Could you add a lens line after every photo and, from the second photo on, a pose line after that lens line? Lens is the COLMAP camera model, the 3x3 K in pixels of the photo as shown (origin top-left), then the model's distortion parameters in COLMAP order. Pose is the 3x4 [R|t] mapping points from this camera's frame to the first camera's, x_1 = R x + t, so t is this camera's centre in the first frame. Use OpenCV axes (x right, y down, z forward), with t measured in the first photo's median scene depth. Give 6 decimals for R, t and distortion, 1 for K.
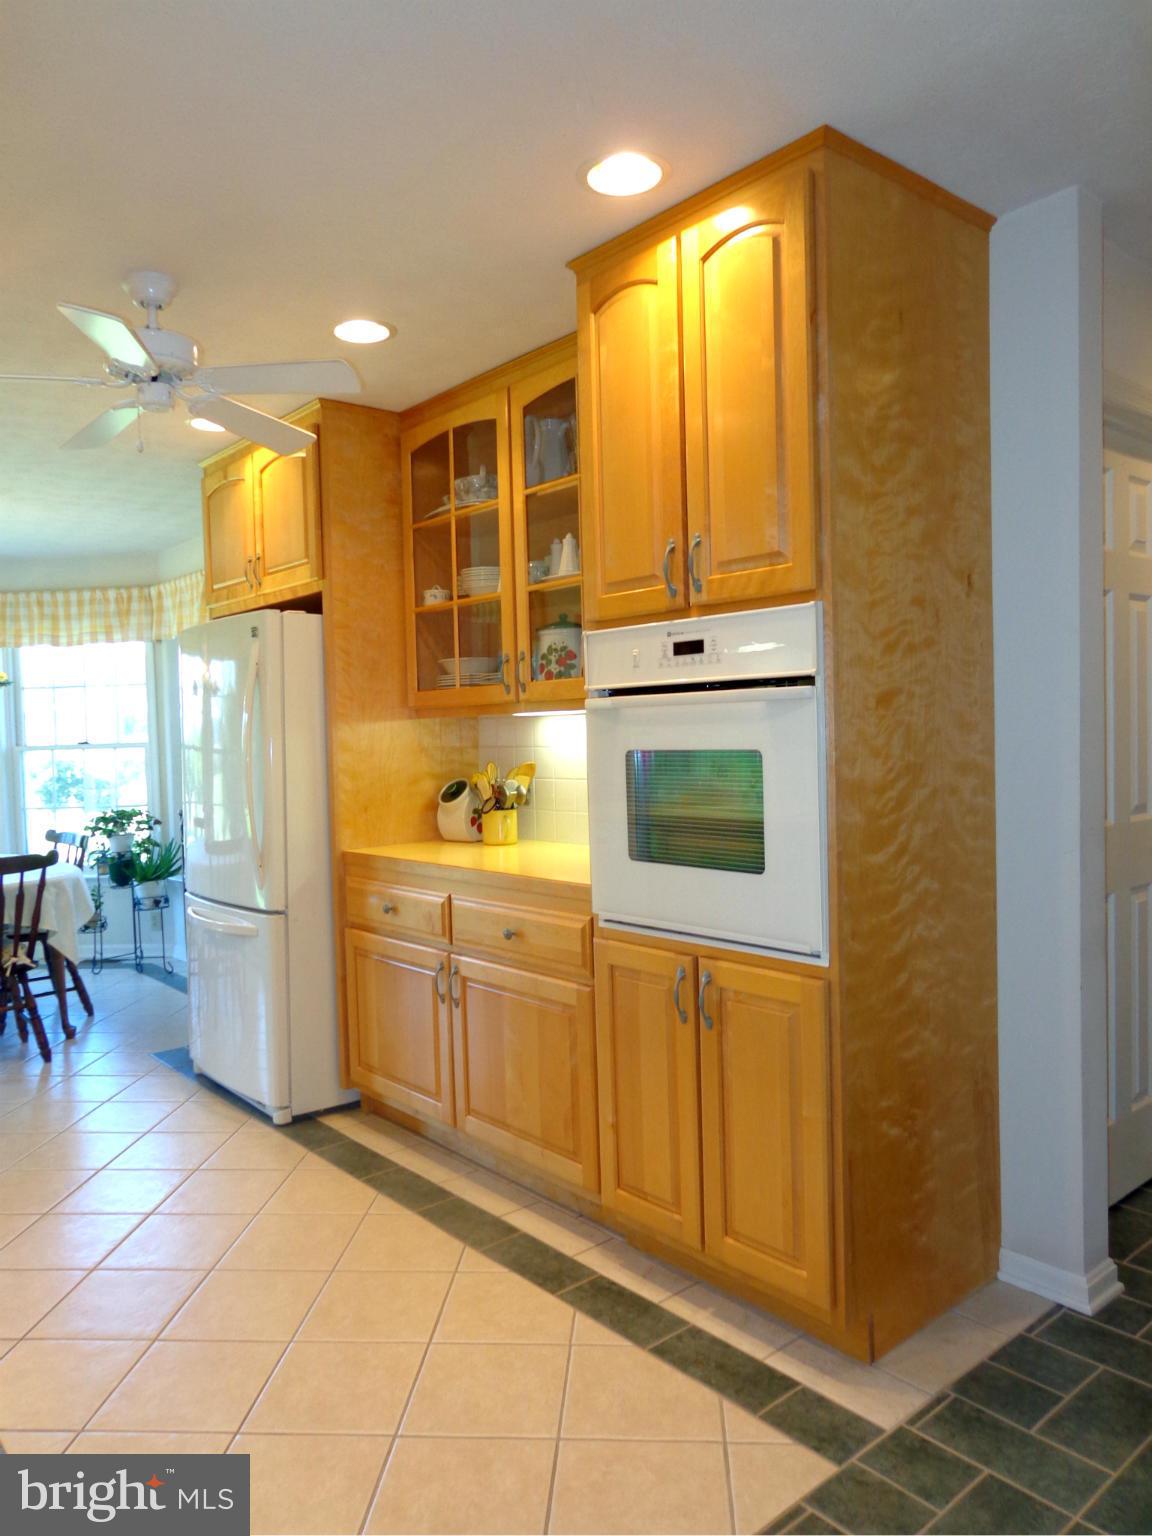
lens RADIAL K [[1071.4, 0, 570.9], [0, 1071.4, 765.5], [0, 0, 1]] dist [-0.010372, -0.006139]
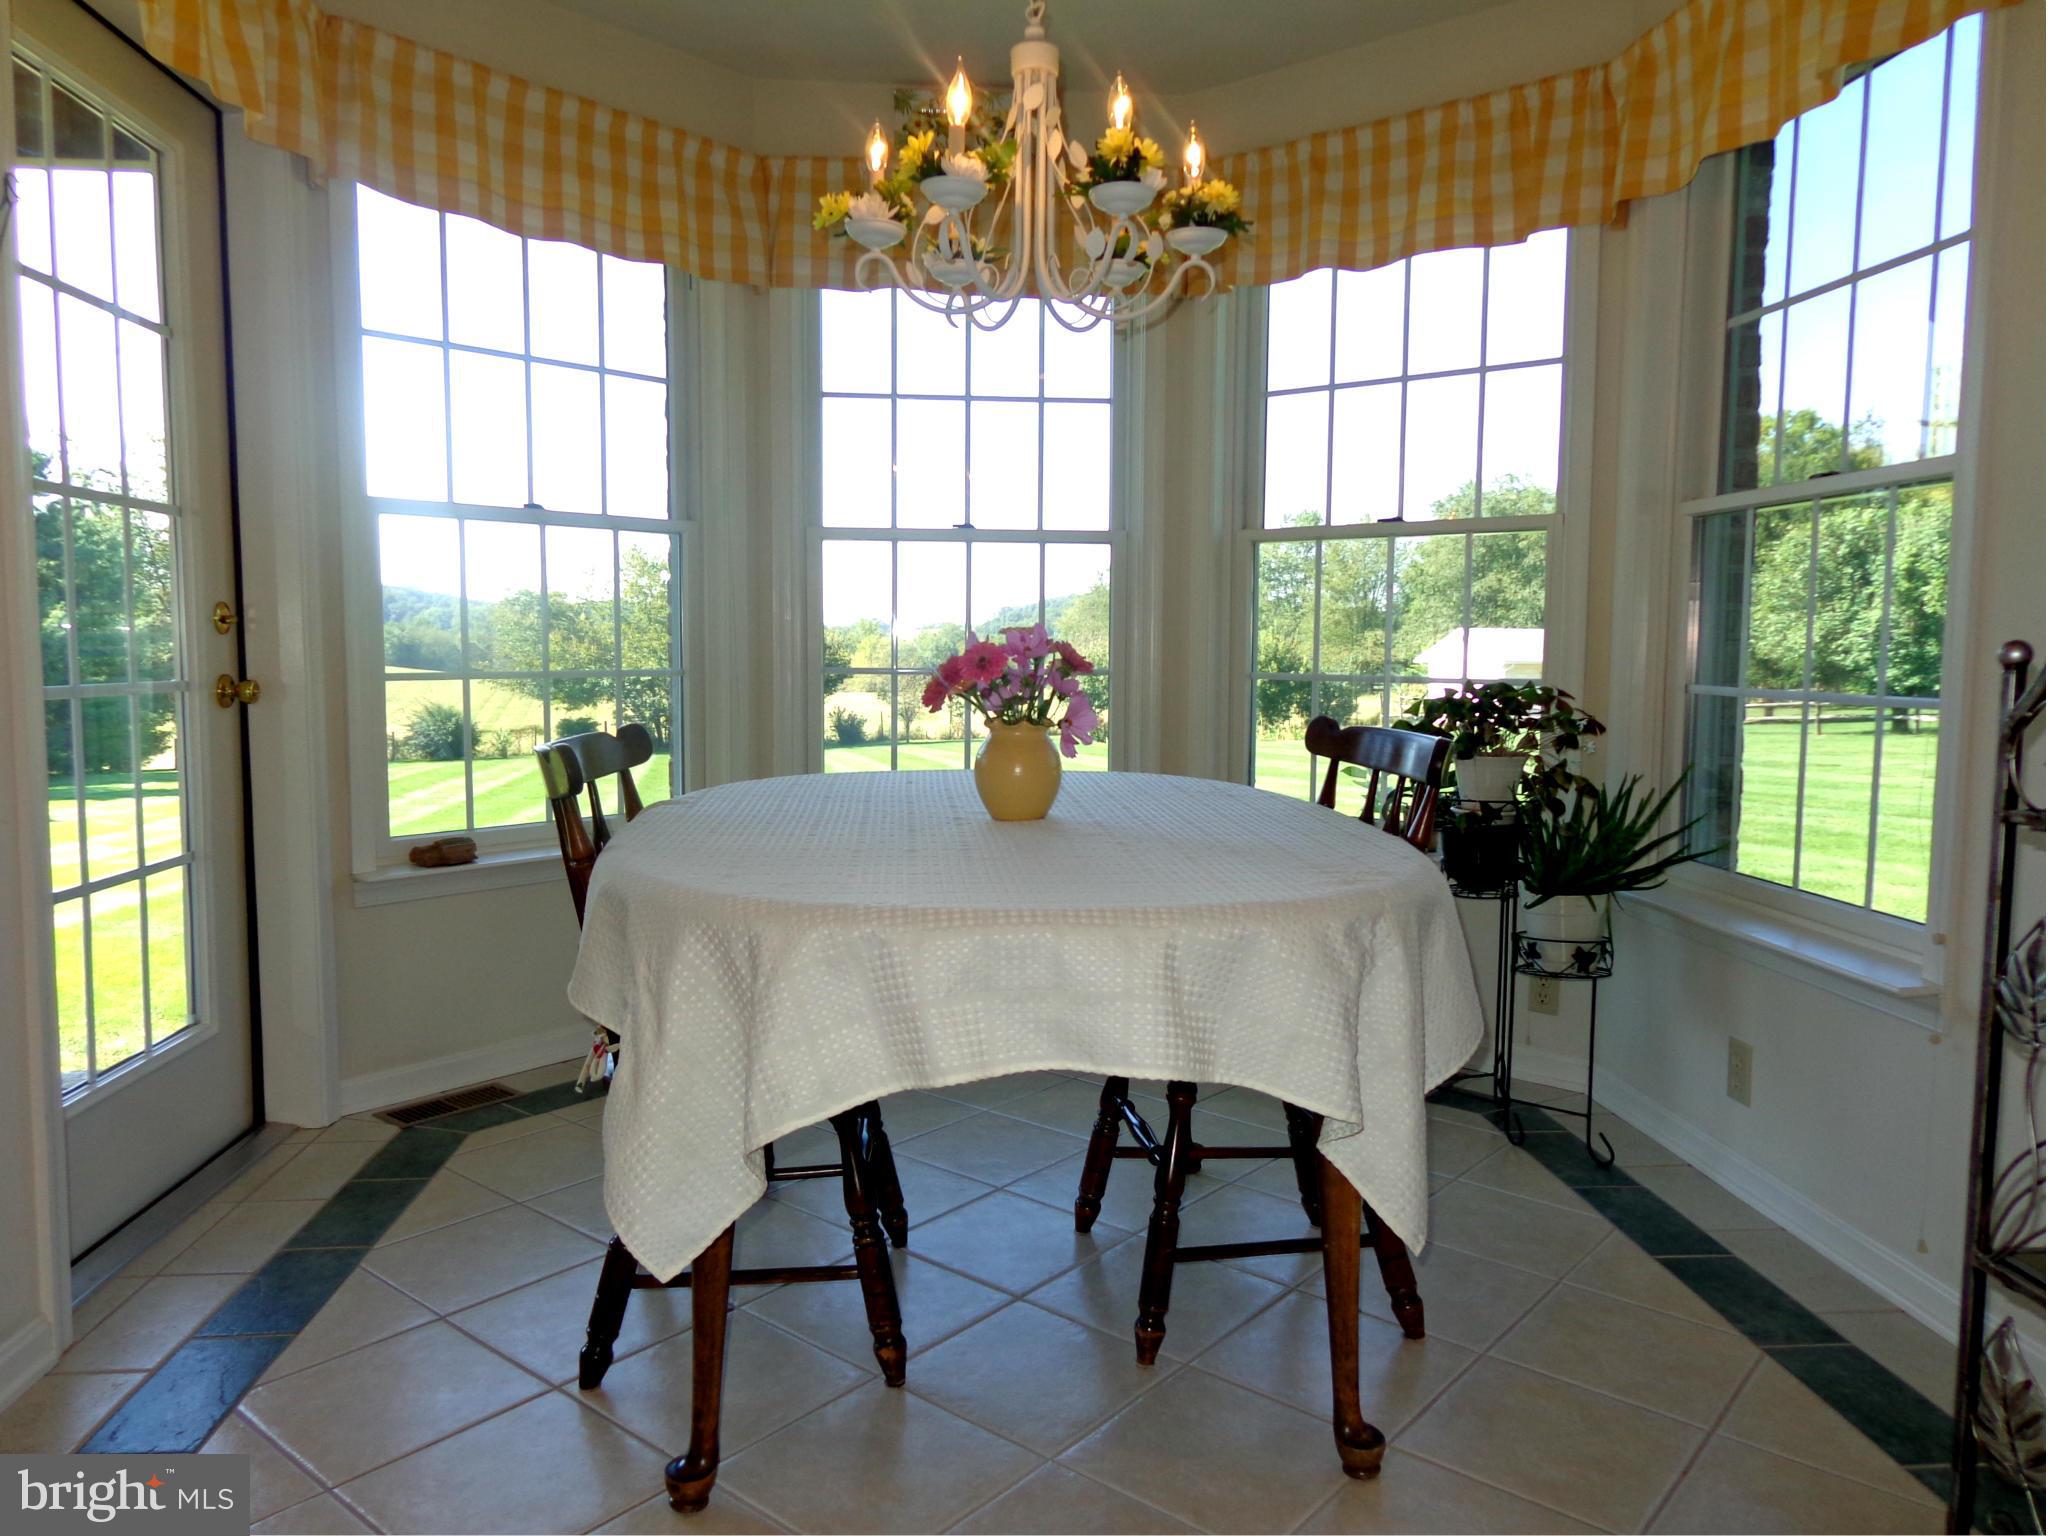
lens RADIAL K [[1428.5, 0, 1021.0], [0, 1428.5, 765.2], [0, 0, 1]] dist [-0.010372, -0.006139]
pose [[0.805918, 0.082893, -0.586196, -0.254990], [-0.047292, 0.995999, 0.075825, 0.038061], [0.590136, -0.033387, 0.806613, 0.495934]]
